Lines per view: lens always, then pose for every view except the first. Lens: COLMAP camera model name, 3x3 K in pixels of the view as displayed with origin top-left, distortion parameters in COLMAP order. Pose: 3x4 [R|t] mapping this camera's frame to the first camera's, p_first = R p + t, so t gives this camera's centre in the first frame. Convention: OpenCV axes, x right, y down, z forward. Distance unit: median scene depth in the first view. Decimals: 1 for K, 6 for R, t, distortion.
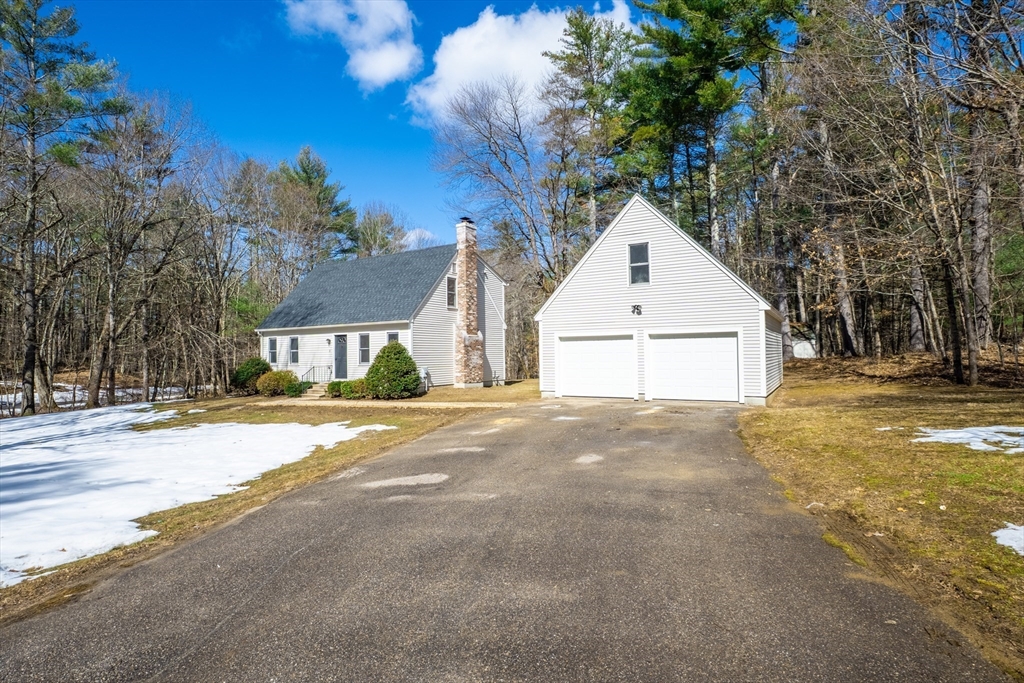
lens RADIAL K [[546.7, 0, 506.3], [0, 546.7, 368.9], [0, 0, 1]] dist [-0.043380, -0.000285]
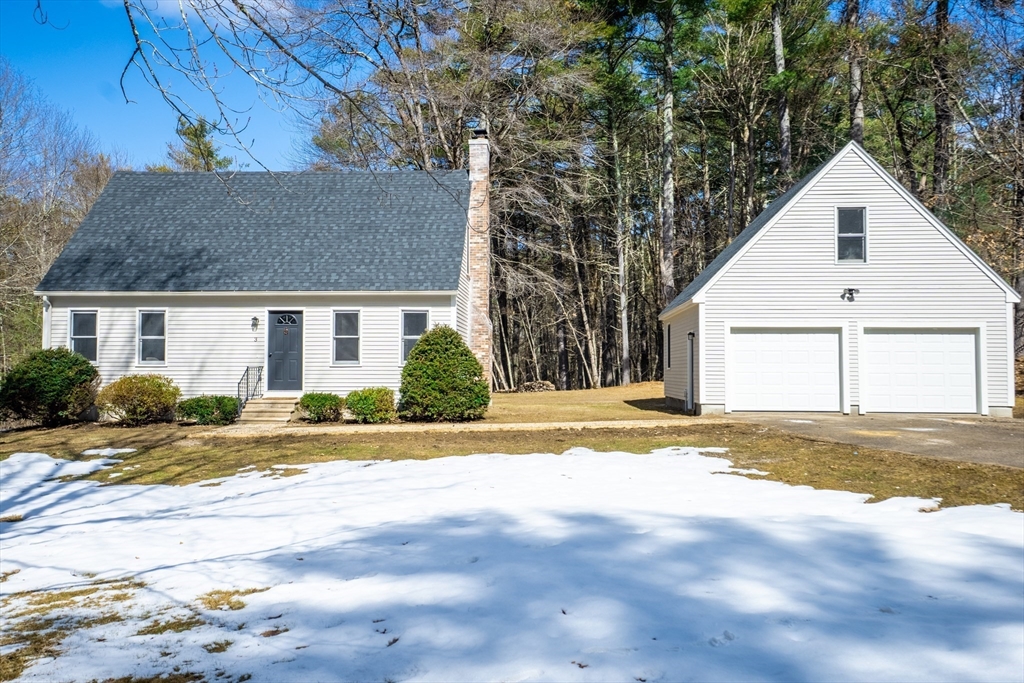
lens RADIAL K [[919.9, 0, 456.2], [0, 919.9, 340.0], [0, 0, 1]] dist [0.064614, -0.005345]
pose [[0.879696, 0.030385, 0.474565, -0.635419], [-0.002800, 0.998270, -0.058725, 0.023769], [-0.475528, 0.050331, 0.878260, 0.095691]]
